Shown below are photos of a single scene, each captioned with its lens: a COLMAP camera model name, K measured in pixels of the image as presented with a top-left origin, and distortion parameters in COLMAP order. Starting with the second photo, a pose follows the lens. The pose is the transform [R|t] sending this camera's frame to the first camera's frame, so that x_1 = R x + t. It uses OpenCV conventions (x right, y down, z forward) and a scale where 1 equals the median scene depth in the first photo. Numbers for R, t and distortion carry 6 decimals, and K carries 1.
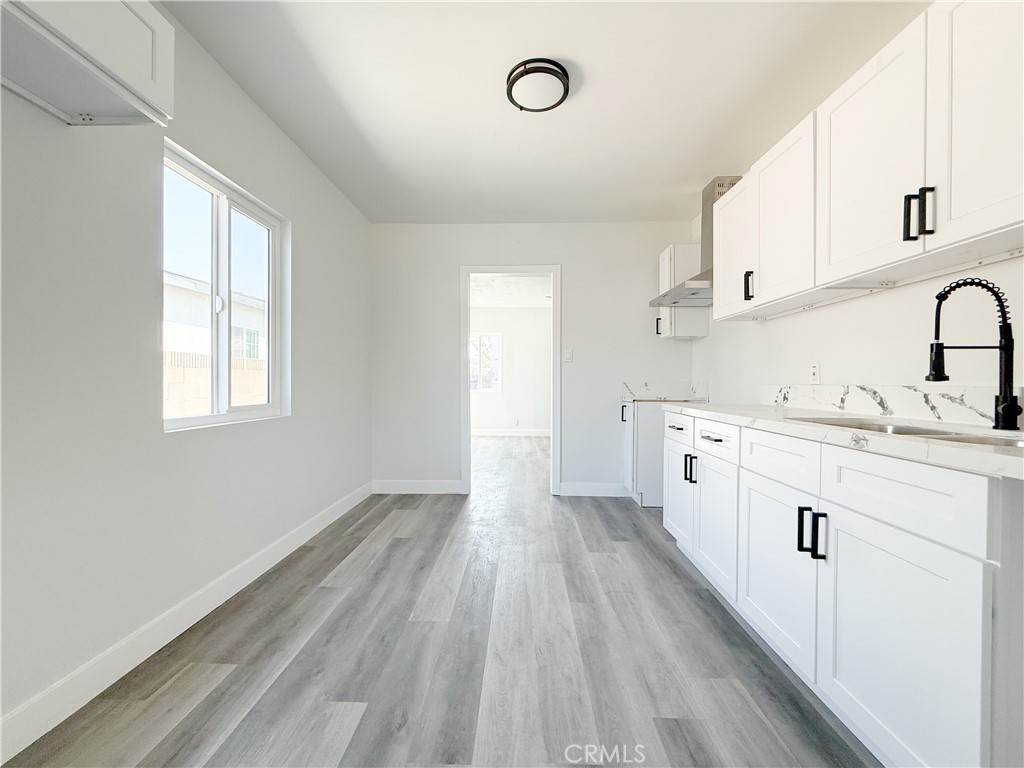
lens RADIAL K [[414.9, 0, 510.0], [0, 414.9, 384.3], [0, 0, 1]] dist [0.000965, -0.000015]
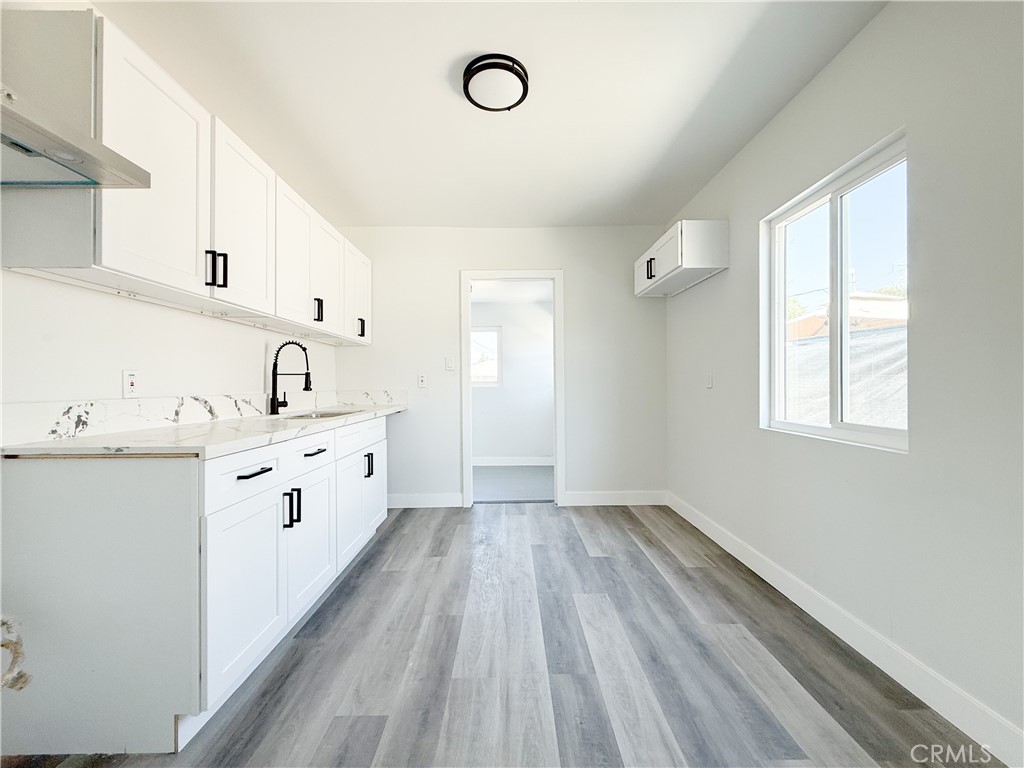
lens RADIAL K [[414.9, 0, 512.6], [0, 414.9, 383.6], [0, 0, 1]] dist [0.000965, -0.000015]
pose [[-0.999206, -0.001025, -0.039825, 0.070485], [-0.001172, 0.999993, 0.003660, -0.034900], [0.039821, 0.003704, -0.999200, 2.103069]]
